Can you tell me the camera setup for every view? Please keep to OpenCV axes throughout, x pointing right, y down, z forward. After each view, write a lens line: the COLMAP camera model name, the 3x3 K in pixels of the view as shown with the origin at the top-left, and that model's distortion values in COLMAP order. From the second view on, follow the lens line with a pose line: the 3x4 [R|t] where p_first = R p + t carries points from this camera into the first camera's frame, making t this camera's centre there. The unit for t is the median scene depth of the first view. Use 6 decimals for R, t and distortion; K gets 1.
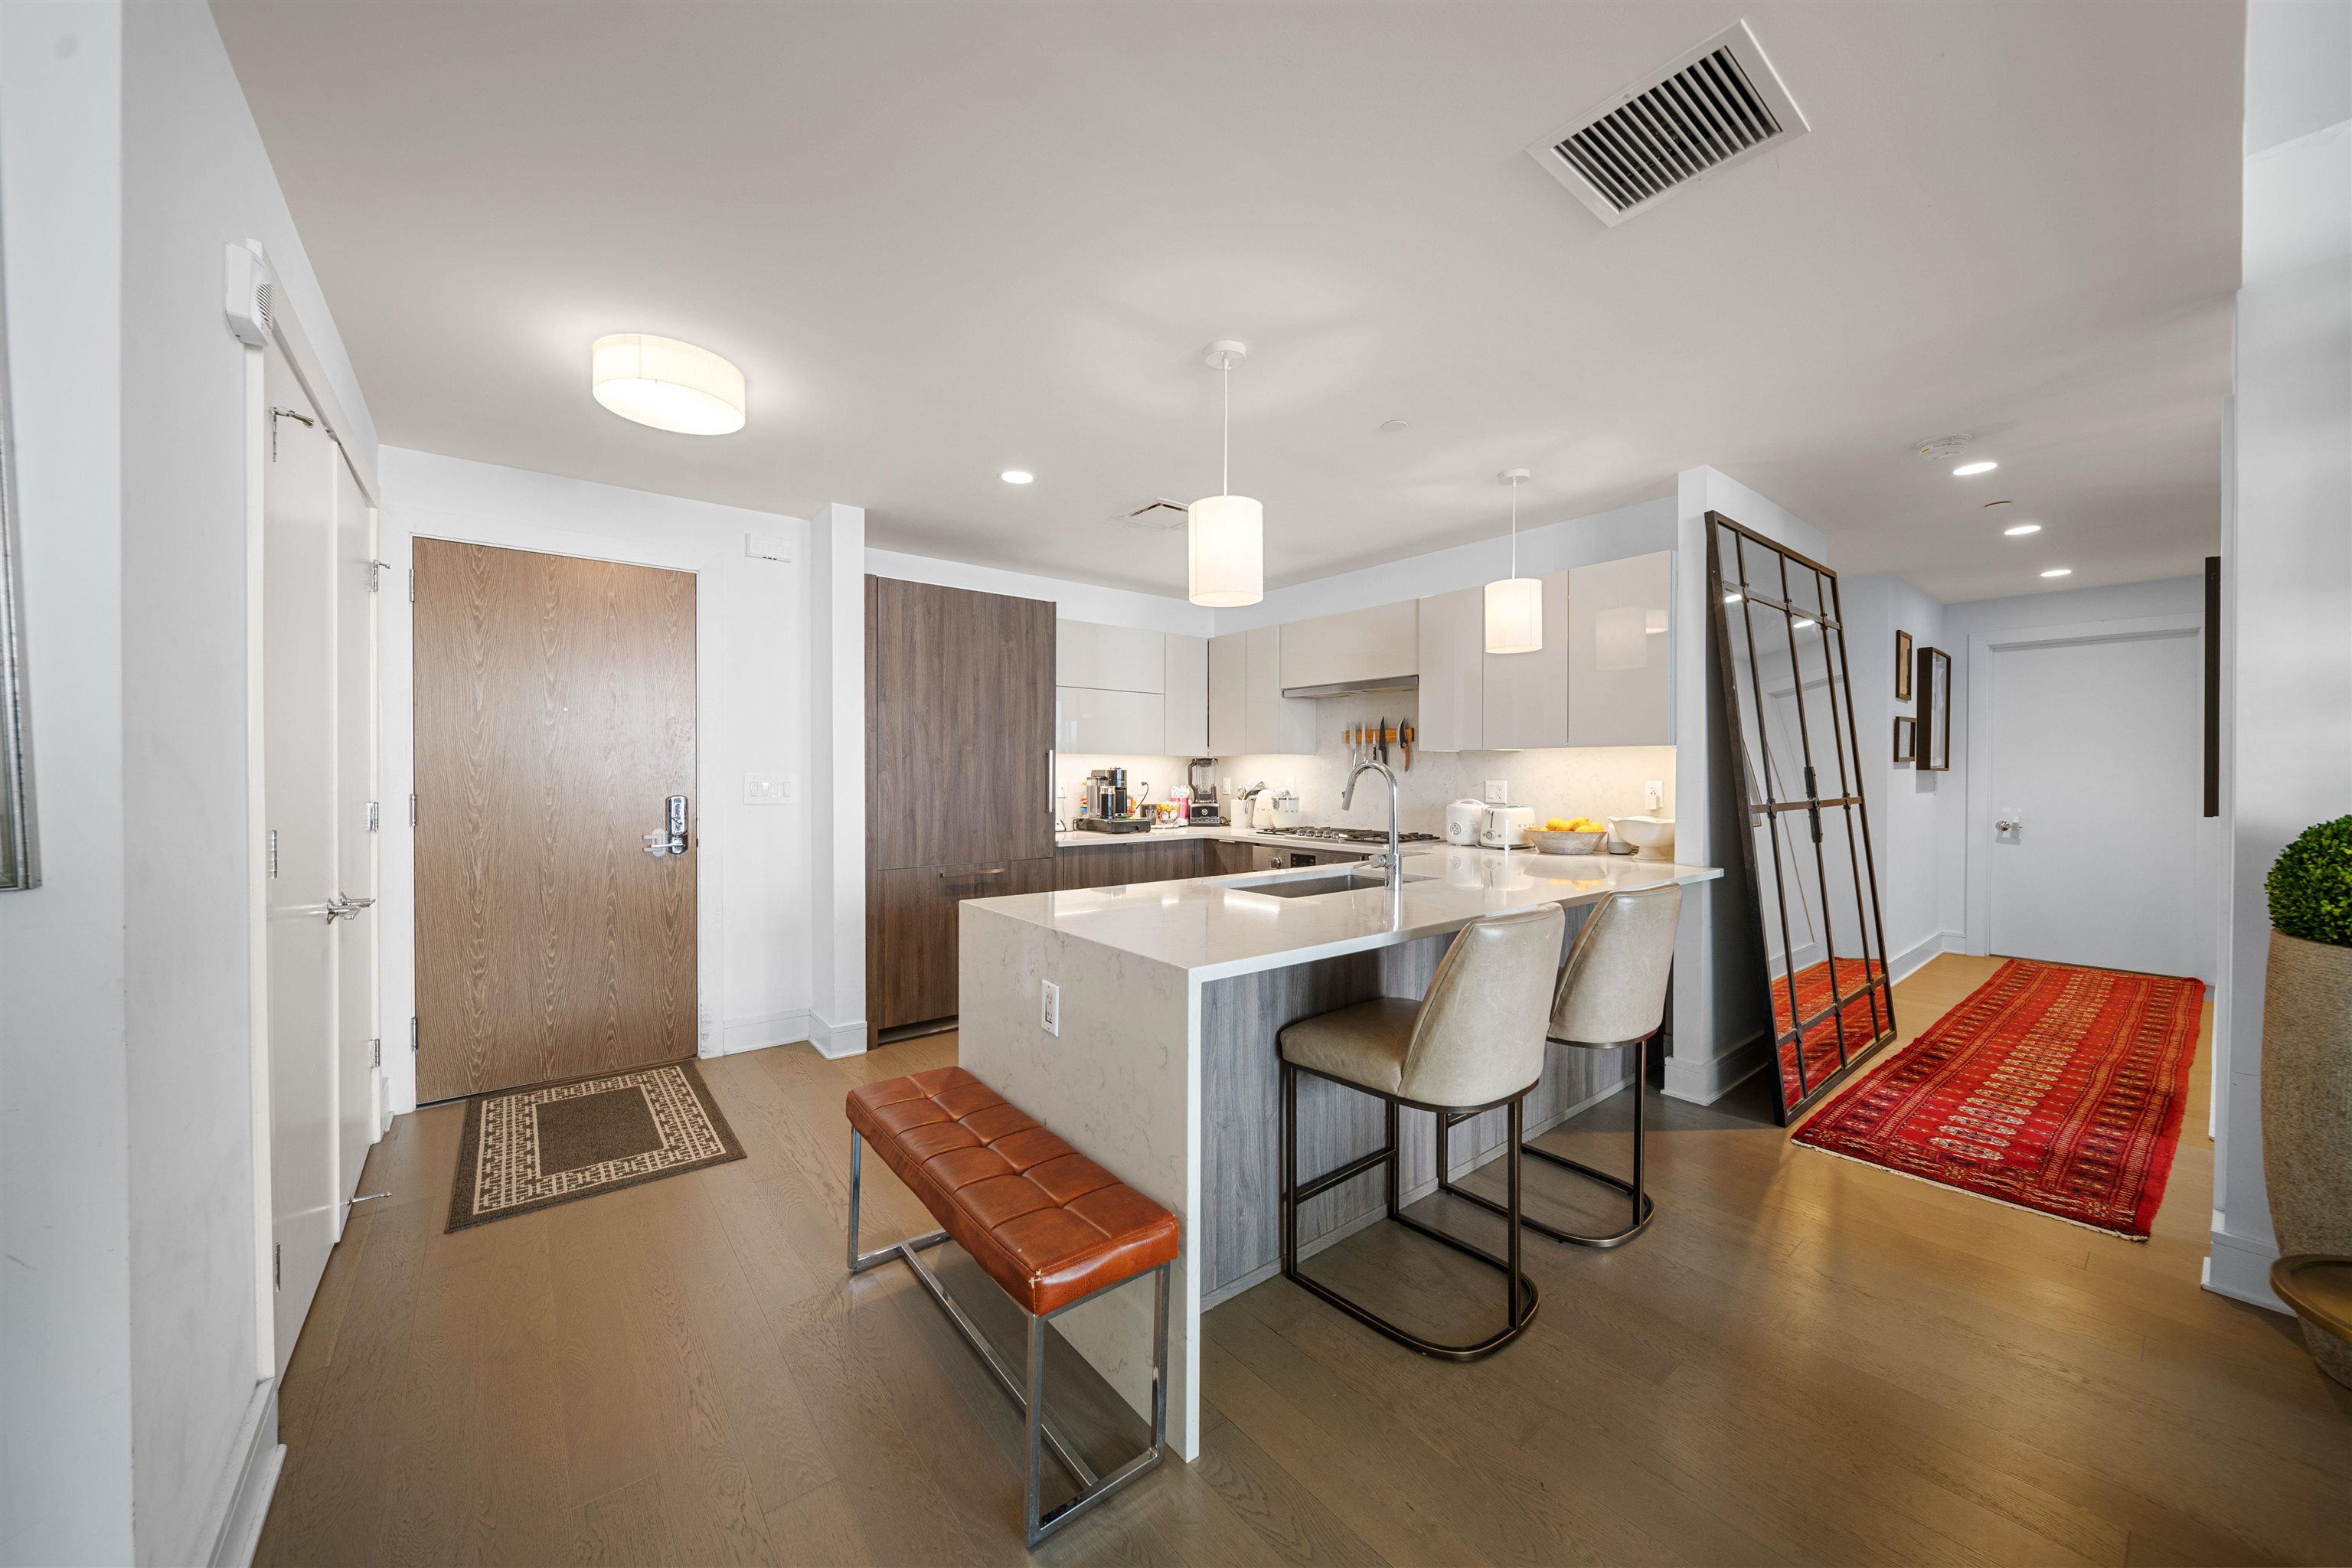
lens RADIAL K [[836.5, 0, 1176.0], [0, 836.5, 784.0], [0, 0, 1]] dist [-0.001648, -0.000239]
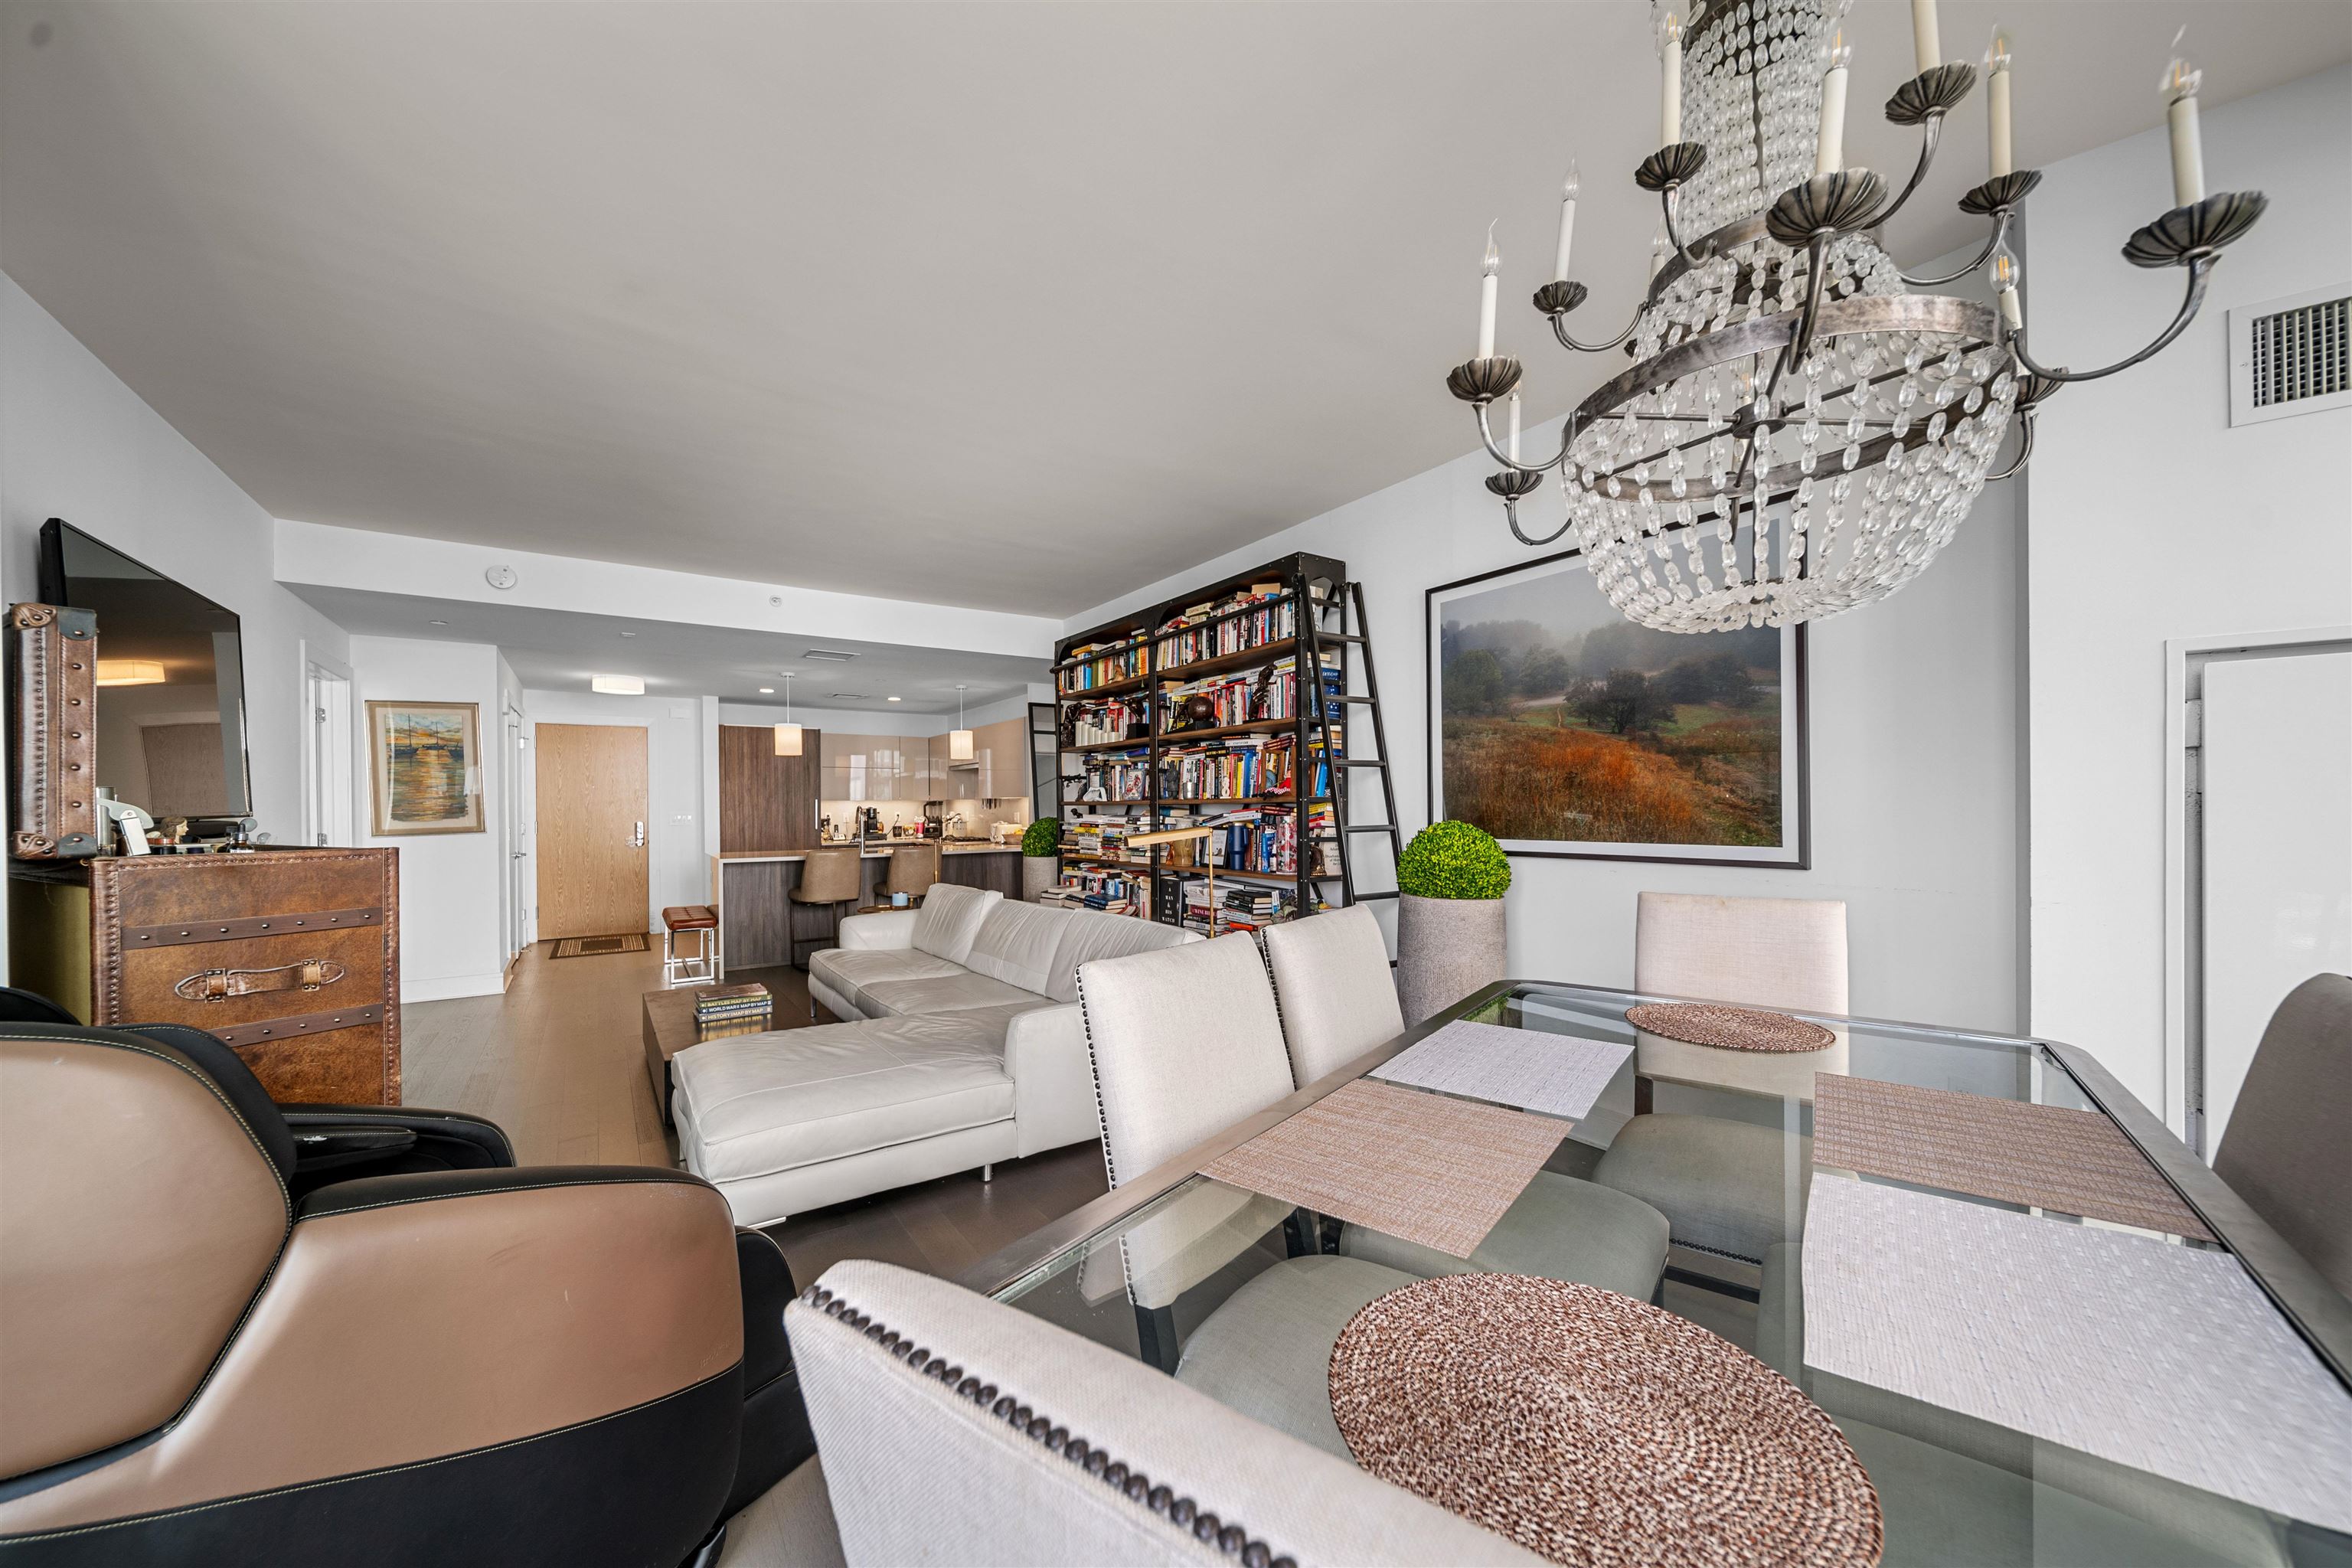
lens RADIAL K [[844.8, 0, 1174.0], [0, 844.8, 812.2], [0, 0, 1]] dist [0.000301, 0.000109]
pose [[0.996925, -0.007825, -0.077971, 1.016750], [0.007228, 0.999942, -0.007932, 0.016909], [0.078028, 0.007344, 0.996924, -1.174120]]
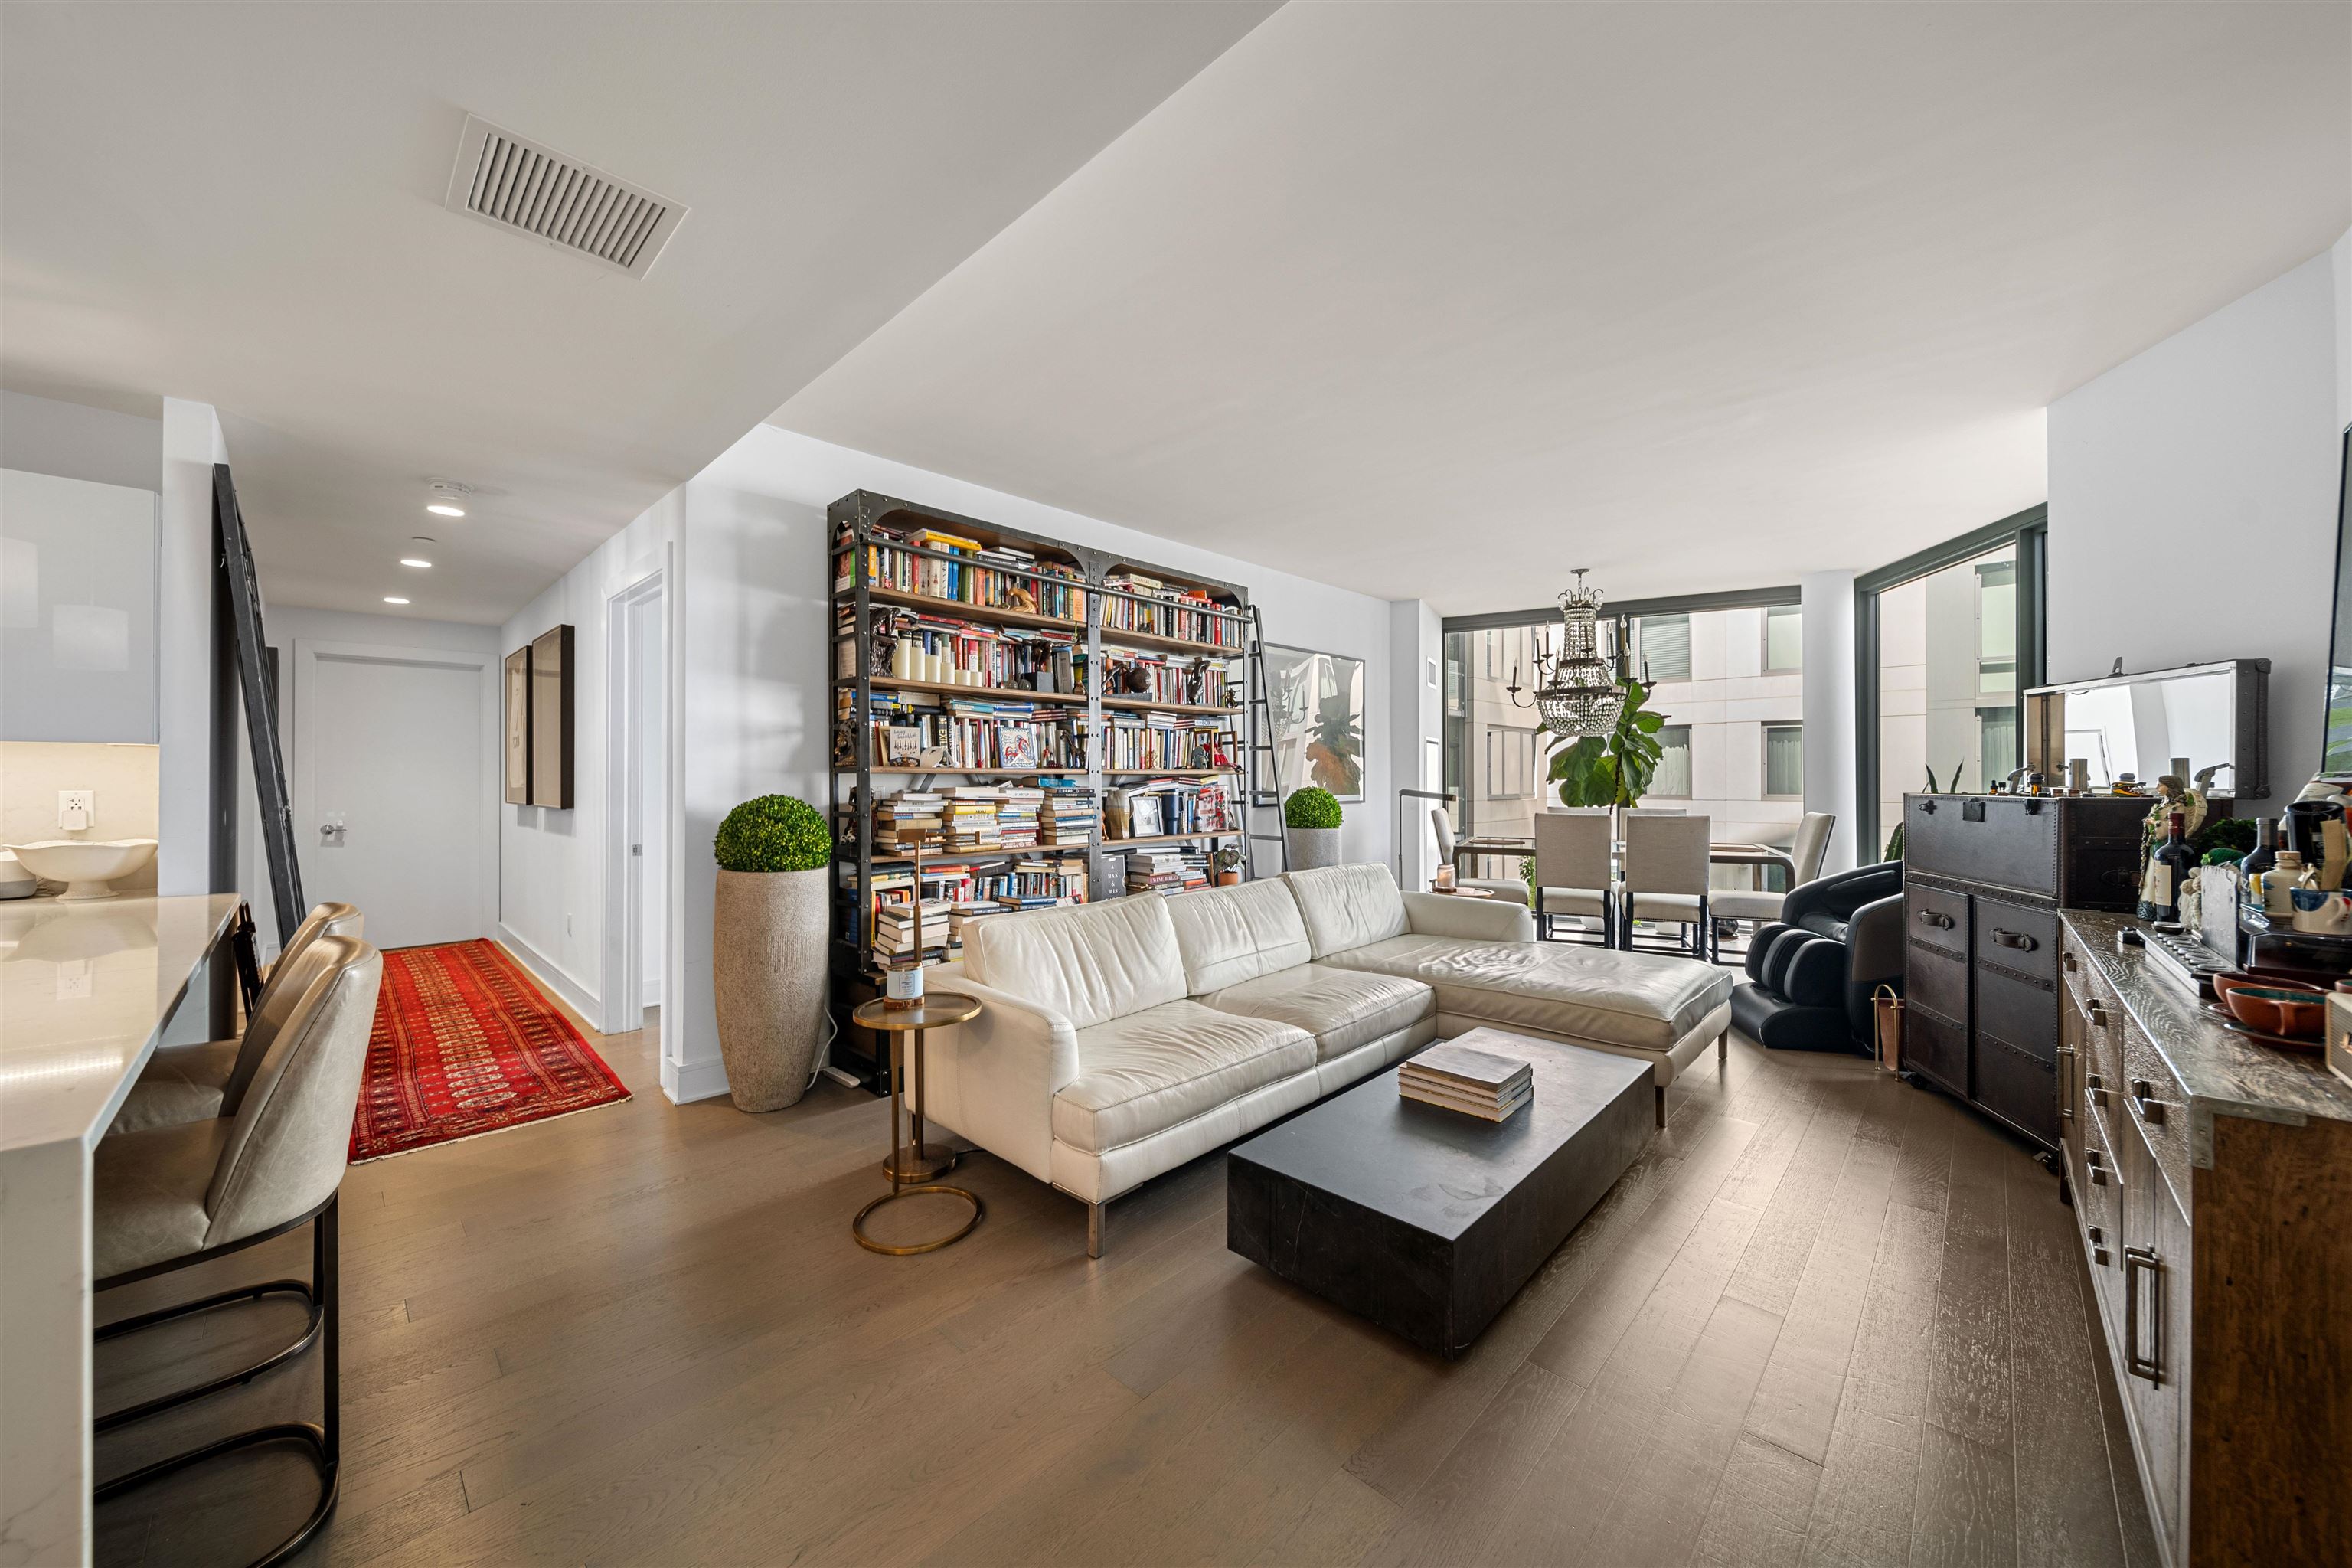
lens RADIAL K [[842.0, 0, 1160.5], [0, 842.0, 778.6], [0, 0, 1]] dist [-0.002582, -0.000265]
pose [[-0.113365, -0.000932, 0.993553, -0.240725], [0.014168, 0.999896, 0.002555, -0.001793], [-0.993452, 0.014366, -0.113340, 0.139566]]
